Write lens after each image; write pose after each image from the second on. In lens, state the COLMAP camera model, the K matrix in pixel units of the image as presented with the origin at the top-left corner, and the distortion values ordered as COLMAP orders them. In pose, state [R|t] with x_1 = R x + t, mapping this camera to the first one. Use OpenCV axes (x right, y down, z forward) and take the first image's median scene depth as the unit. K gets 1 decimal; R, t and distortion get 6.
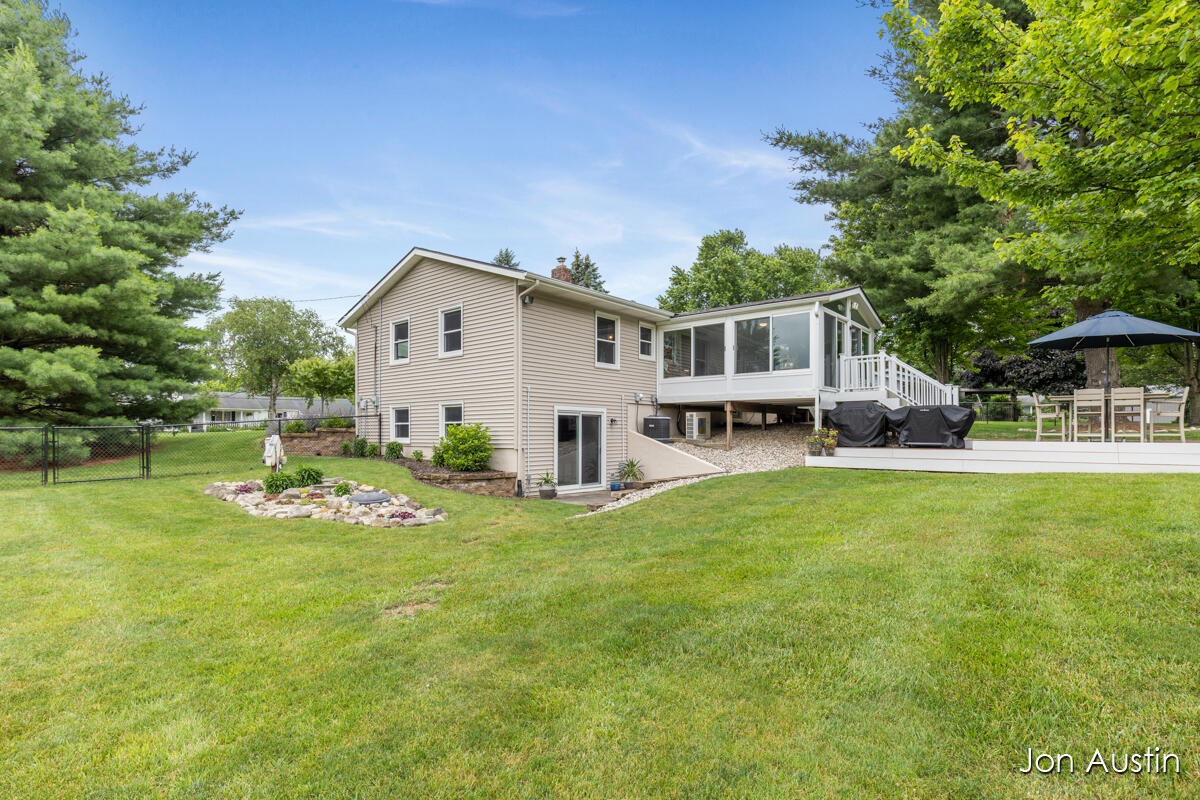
lens RADIAL K [[575.0, 0, 601.9], [0, 575.0, 429.3], [0, 0, 1]] dist [-0.001326, -0.000234]
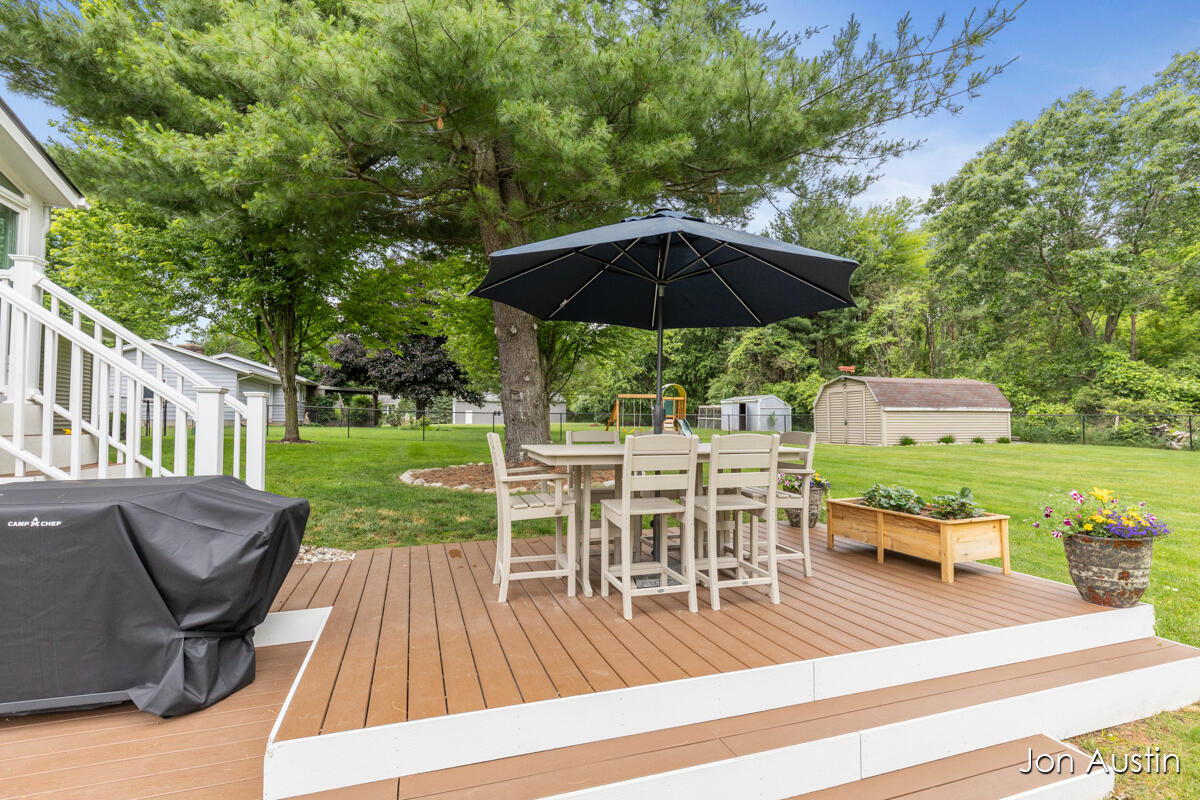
lens RADIAL K [[570.0, 0, 601.4], [0, 570.0, 390.2], [0, 0, 1]] dist [0.027047, -0.000097]
pose [[0.534335, 0.048337, 0.843889, 0.160192], [-0.001185, 0.998405, -0.056438, -0.021026], [-0.845272, 0.029157, 0.533541, 0.239818]]
